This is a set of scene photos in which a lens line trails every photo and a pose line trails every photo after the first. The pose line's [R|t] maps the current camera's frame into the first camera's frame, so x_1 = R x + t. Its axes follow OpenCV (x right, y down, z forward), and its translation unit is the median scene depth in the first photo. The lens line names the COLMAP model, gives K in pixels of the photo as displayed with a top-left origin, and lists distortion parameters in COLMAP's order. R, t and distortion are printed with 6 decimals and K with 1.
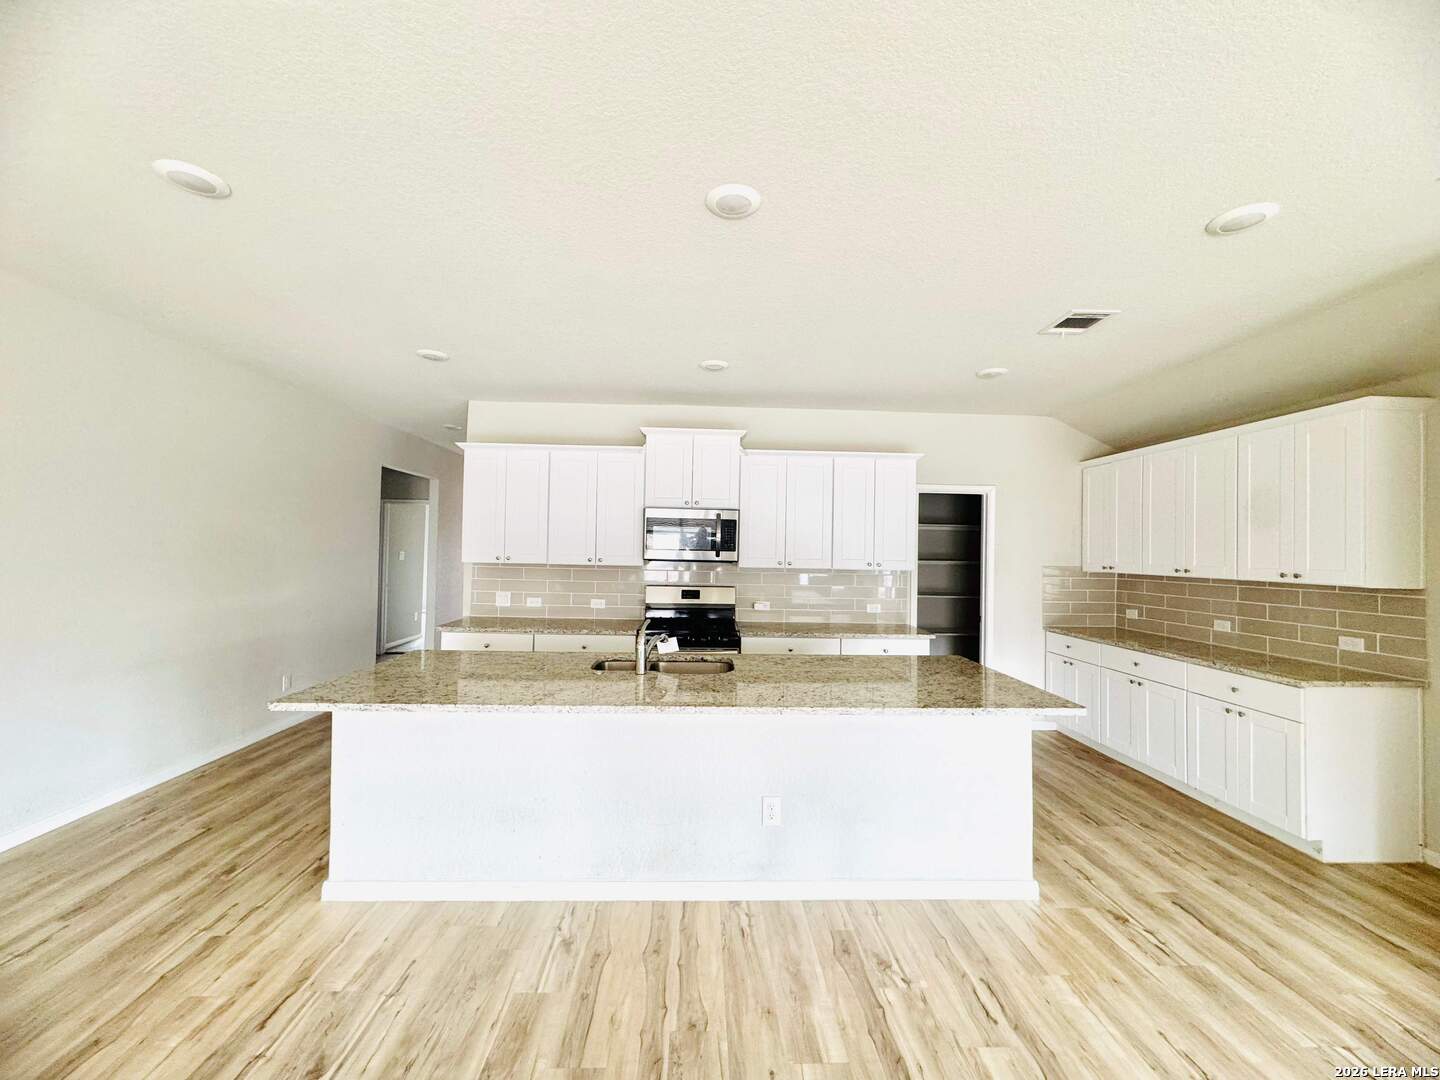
lens RADIAL K [[571.8, 0, 714.8], [0, 571.8, 537.7], [0, 0, 1]] dist [0.001735, 0.000087]
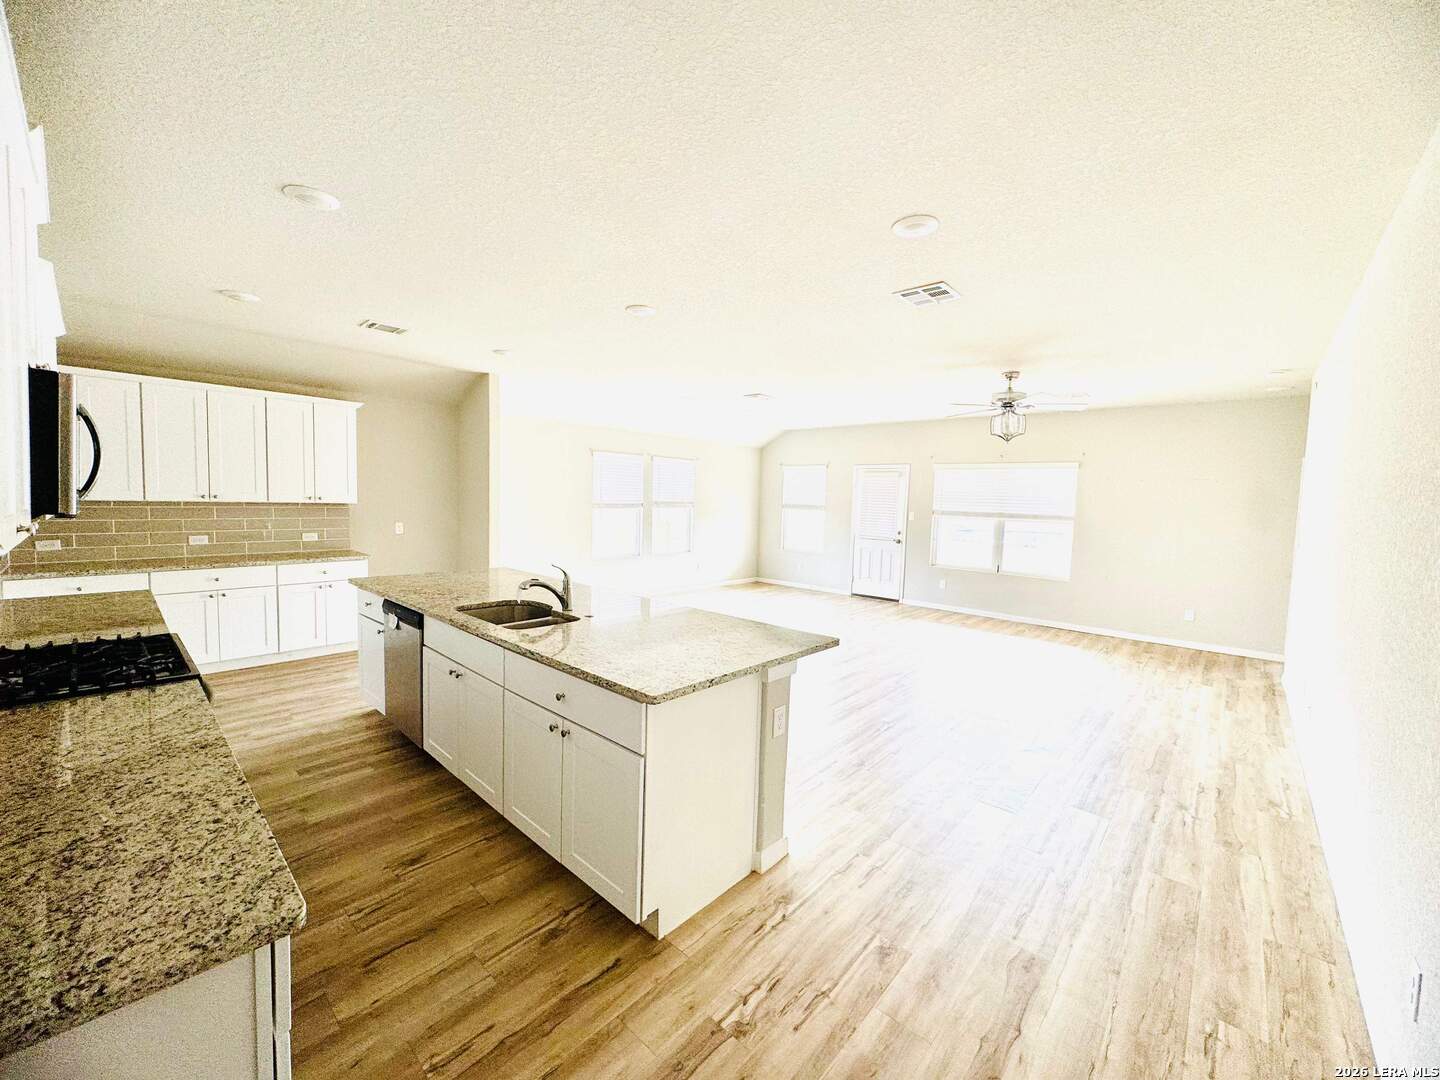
lens RADIAL K [[571.8, 0, 717.9], [0, 571.8, 535.0], [0, 0, 1]] dist [0.001735, 0.000087]
pose [[-0.710895, -0.089319, 0.697603, -0.904078], [-0.059722, 0.995987, 0.066664, -0.005526], [-0.700758, 0.005728, -0.713376, 1.306301]]
